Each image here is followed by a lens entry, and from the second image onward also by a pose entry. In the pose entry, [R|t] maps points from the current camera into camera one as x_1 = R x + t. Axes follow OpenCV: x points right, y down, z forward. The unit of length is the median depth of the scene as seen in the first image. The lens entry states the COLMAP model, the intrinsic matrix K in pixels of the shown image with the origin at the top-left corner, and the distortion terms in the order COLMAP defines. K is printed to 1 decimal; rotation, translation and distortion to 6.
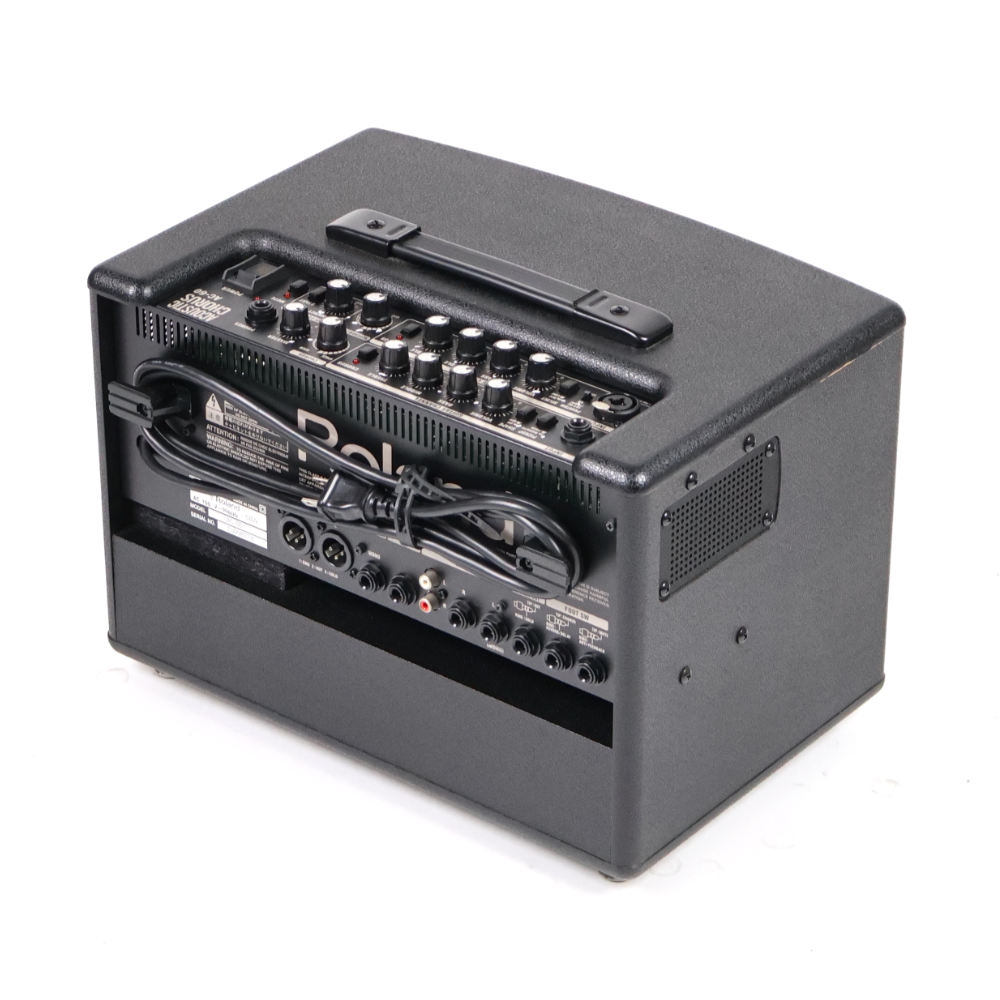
lens RADIAL K [[4039.7, 0, 500.0], [0, 4039.7, 500.0], [0, 0, 1]] dist [-0.043056, 1.348091]
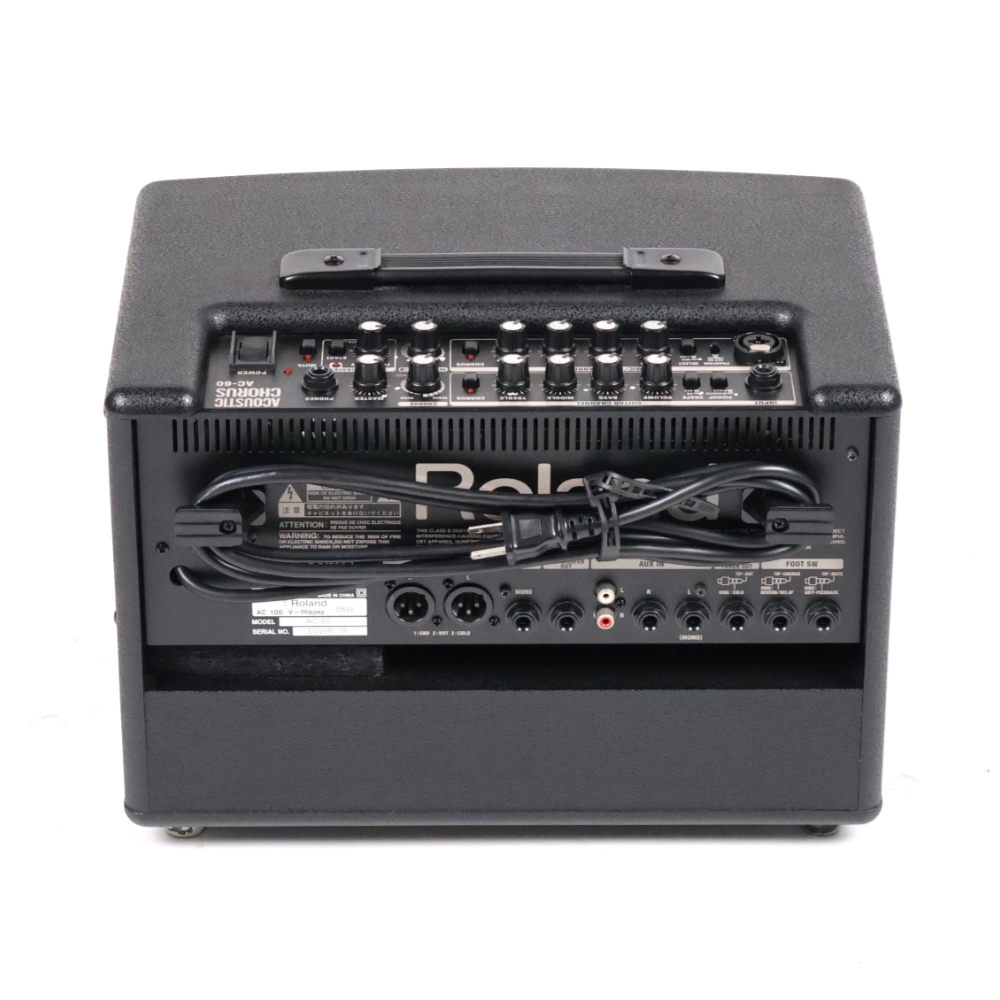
lens RADIAL K [[4039.7, 0, 500.0], [0, 4039.7, 500.0], [0, 0, 1]] dist [-0.043056, 1.348091]
pose [[0.780620, -0.308295, 0.543679, -0.519548], [0.313147, 0.945742, 0.086667, -0.085857], [-0.540899, 0.102597, 0.834807, 0.235677]]
